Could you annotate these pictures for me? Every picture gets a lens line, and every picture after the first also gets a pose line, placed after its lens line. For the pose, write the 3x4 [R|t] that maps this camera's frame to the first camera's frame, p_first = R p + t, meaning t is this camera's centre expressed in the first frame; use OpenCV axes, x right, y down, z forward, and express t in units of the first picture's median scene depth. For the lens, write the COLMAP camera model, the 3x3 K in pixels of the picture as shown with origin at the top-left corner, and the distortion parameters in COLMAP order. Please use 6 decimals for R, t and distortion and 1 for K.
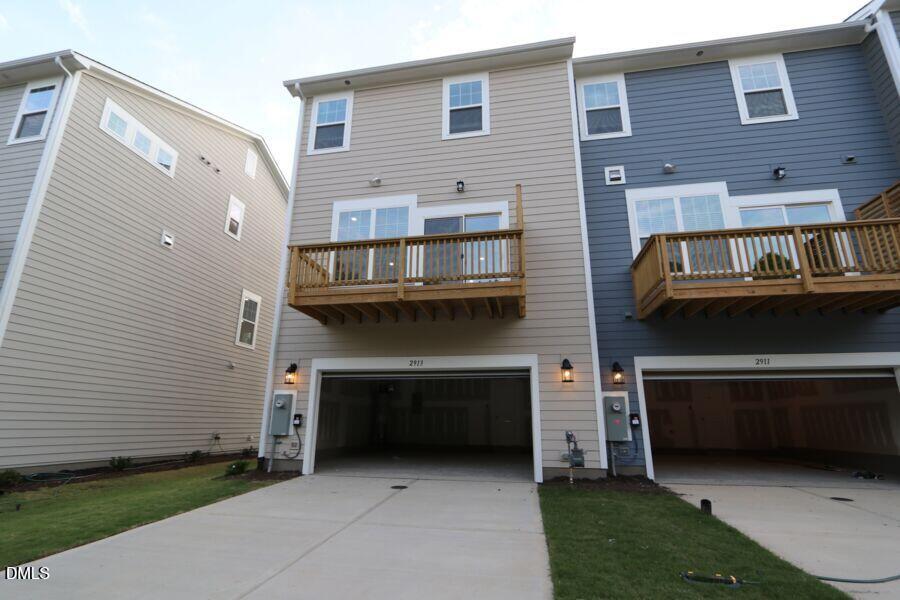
lens RADIAL K [[417.1, 0, 443.2], [0, 417.1, 302.8], [0, 0, 1]] dist [-0.006064, 0.002909]
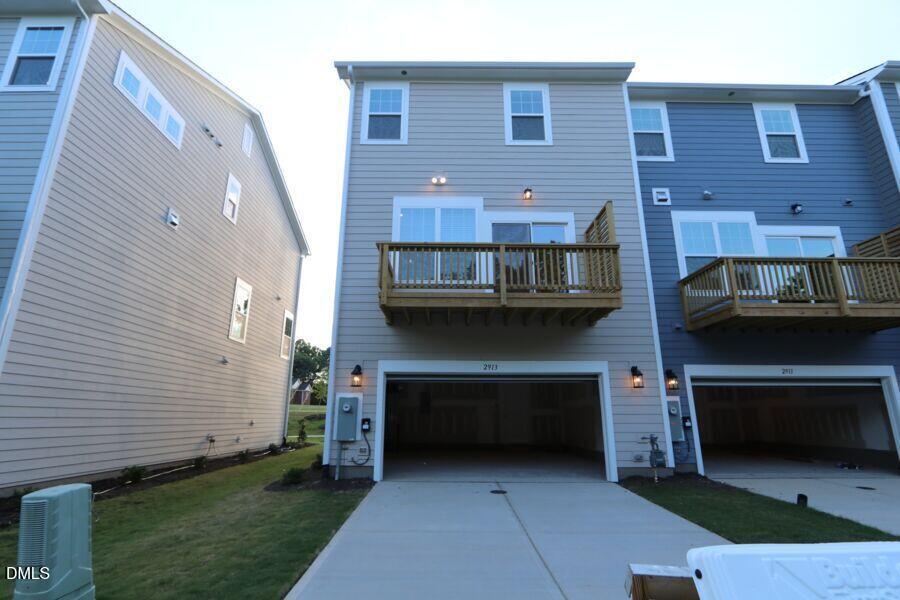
lens RADIAL K [[417.1, 0, 444.5], [0, 417.1, 302.8], [0, 0, 1]] dist [-0.006064, 0.002909]
pose [[0.982267, 0.044071, 0.182232, -0.338722], [-0.047000, 0.998825, 0.011782, -0.016149], [-0.181499, -0.020138, 0.983185, 0.031195]]
